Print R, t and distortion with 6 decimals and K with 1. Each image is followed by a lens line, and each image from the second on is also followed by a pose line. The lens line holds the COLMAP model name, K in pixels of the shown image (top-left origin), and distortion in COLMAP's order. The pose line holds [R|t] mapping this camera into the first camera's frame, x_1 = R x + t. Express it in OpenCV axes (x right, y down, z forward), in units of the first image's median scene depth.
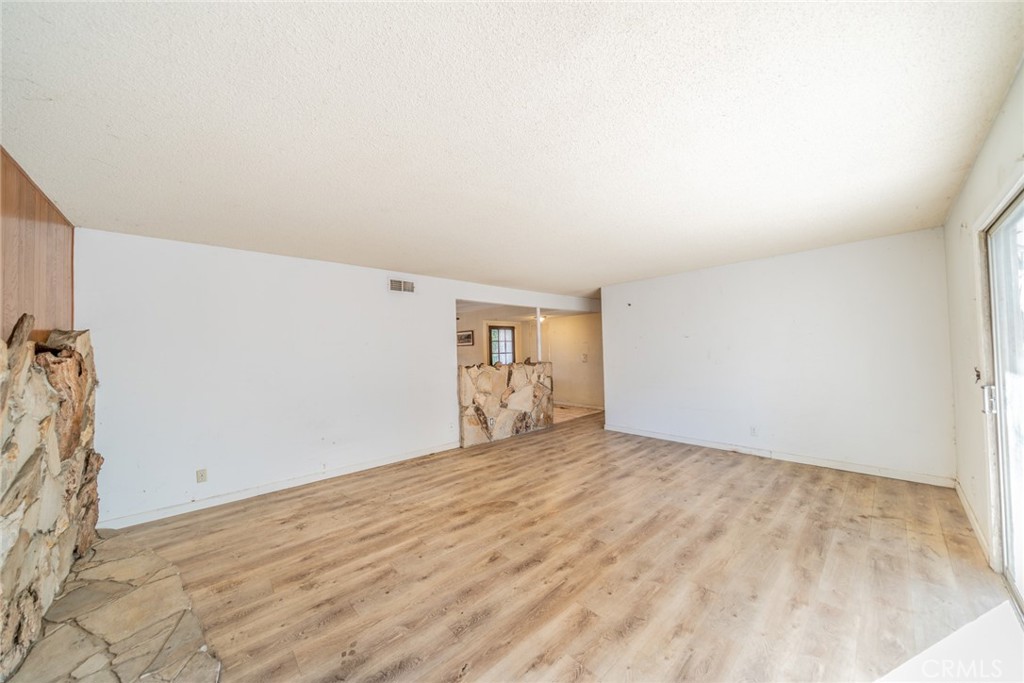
lens RADIAL K [[348.6, 0, 510.9], [0, 348.6, 343.2], [0, 0, 1]] dist [-0.006616, 0.000227]
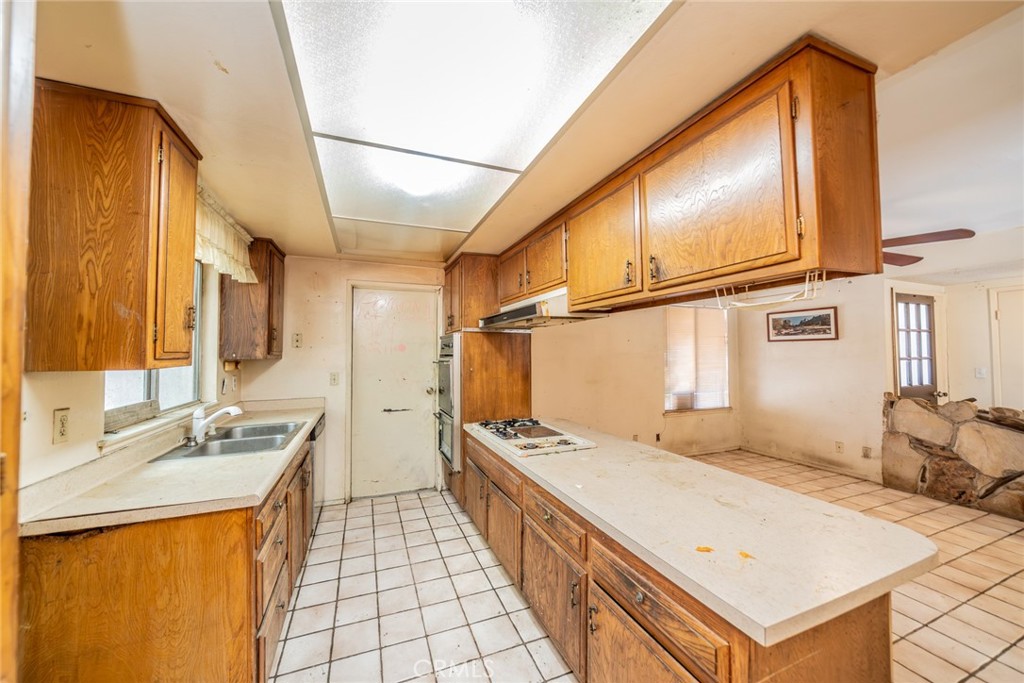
lens RADIAL K [[360.6, 0, 499.5], [0, 360.6, 344.0], [0, 0, 1]] dist [-0.009139, 0.000379]
pose [[0.931428, 0.009261, -0.363807, -0.940847], [-0.009224, 0.999956, 0.001840, 0.040600], [0.363808, 0.001642, 0.931472, 1.140688]]
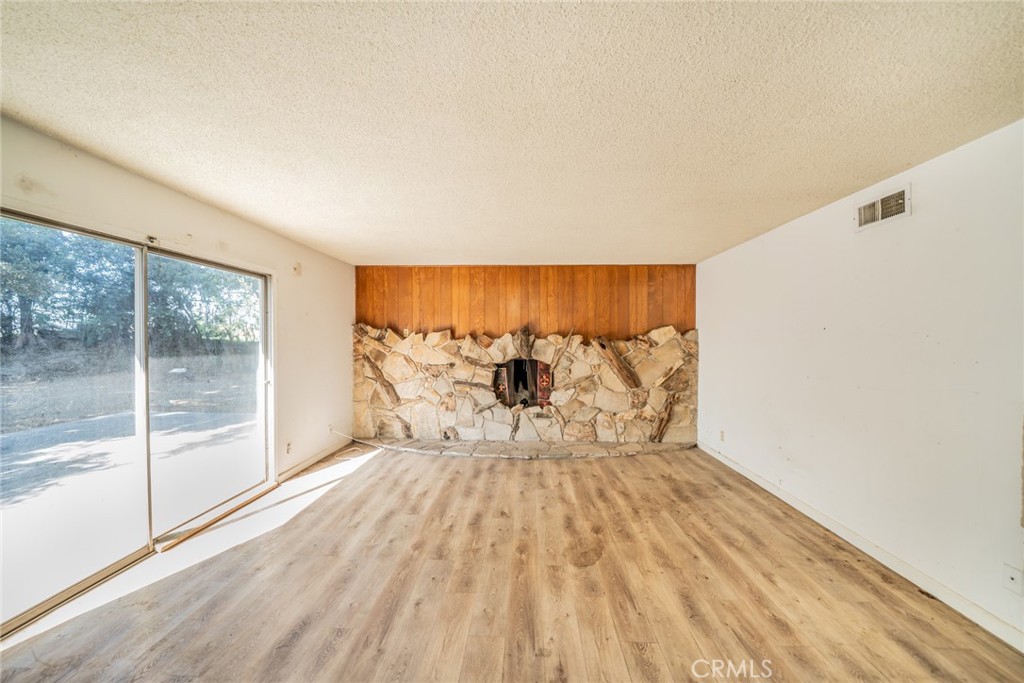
lens RADIAL K [[381.0, 0, 512.0], [0, 381.0, 341.5], [0, 0, 1]] dist [-0.011967, -0.000007]
pose [[-0.702468, 0.024758, -0.711284, 0.607095], [0.028705, 0.999567, 0.006443, 0.005244], [0.711136, -0.015891, -0.702875, 1.384804]]
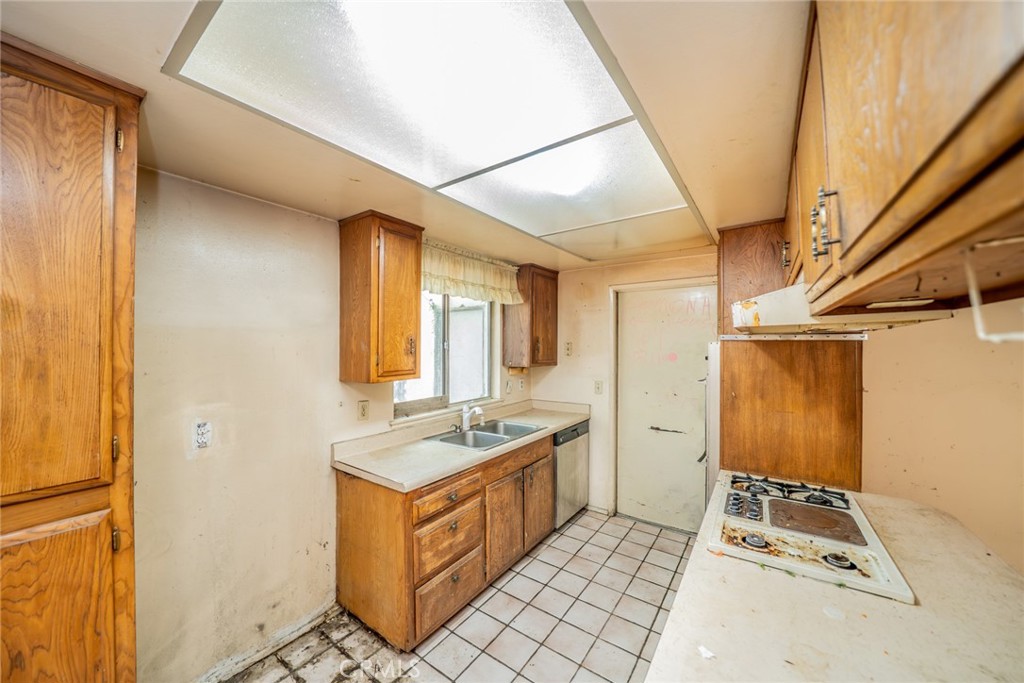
lens RADIAL K [[367.9, 0, 498.6], [0, 367.9, 343.2], [0, 0, 1]] dist [-0.023690, 0.000058]
pose [[0.198221, 0.014433, -0.980051, -0.790418], [0.015041, 0.999729, 0.017765, -0.001387], [0.980042, -0.018262, 0.197950, 1.436447]]
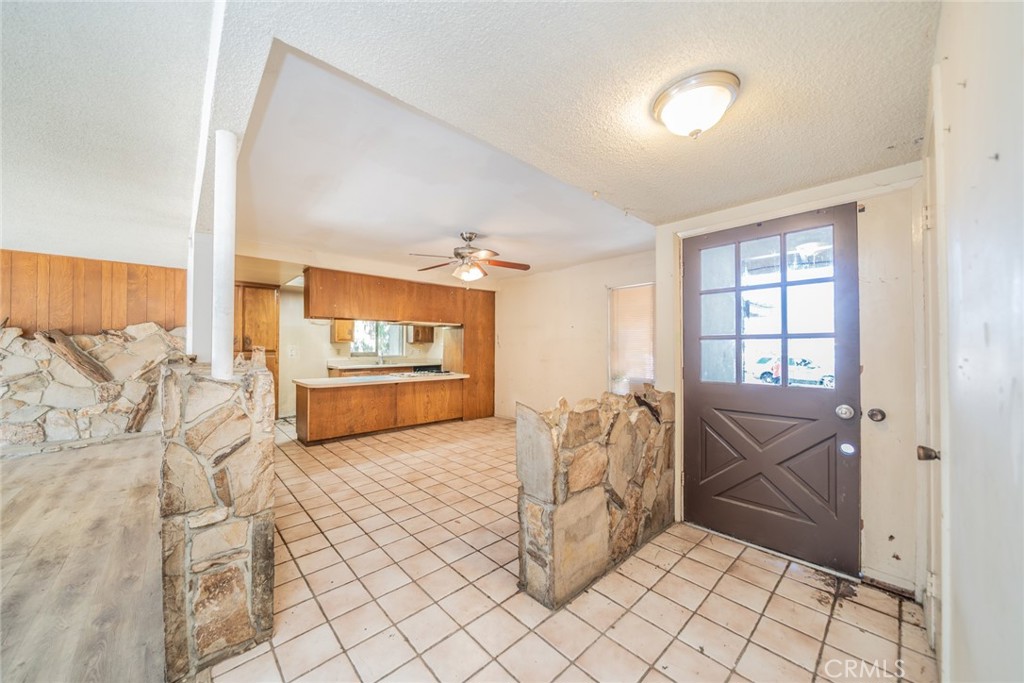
lens RADIAL K [[360.6, 0, 499.5], [0, 360.6, 344.0], [0, 0, 1]] dist [-0.009139, 0.000379]
pose [[-0.005321, 0.011030, -0.999925, 0.616941], [0.018912, 0.999761, 0.010928, 0.076906], [0.999807, -0.018852, -0.005528, 2.286990]]
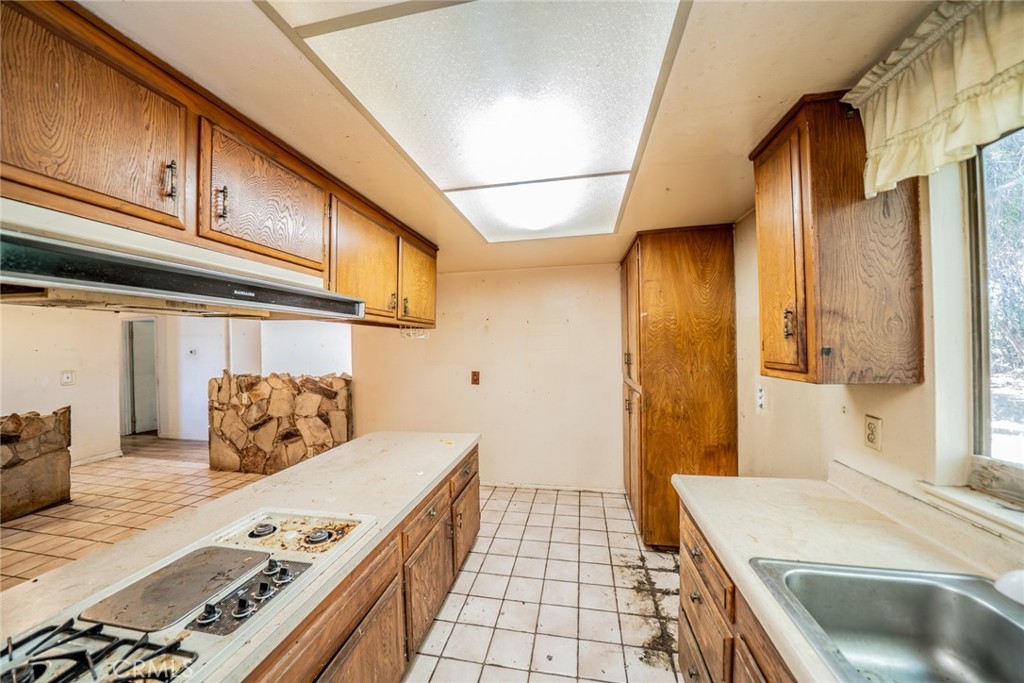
lens RADIAL K [[352.6, 0, 510.9], [0, 352.6, 343.7], [0, 0, 1]] dist [-0.024895, 0.001504]
pose [[-0.602011, 0.034044, 0.797762, -1.571289], [0.016245, 0.999406, -0.030391, 0.039755], [-0.798322, -0.005336, -0.602207, 1.864207]]
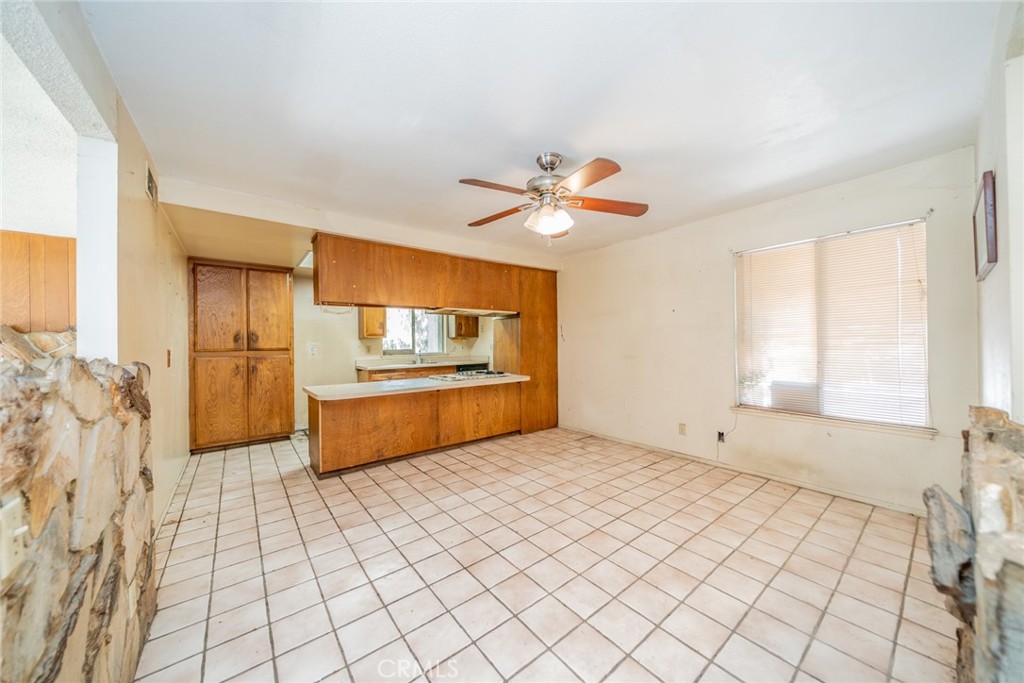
lens RADIAL K [[348.6, 0, 510.9], [0, 348.6, 343.2], [0, 0, 1]] dist [-0.006616, 0.000227]
pose [[-0.066207, 0.020203, -0.997601, 0.179045], [0.035370, 0.999214, 0.017888, 0.091256], [0.997179, -0.034100, -0.066870, 2.147795]]
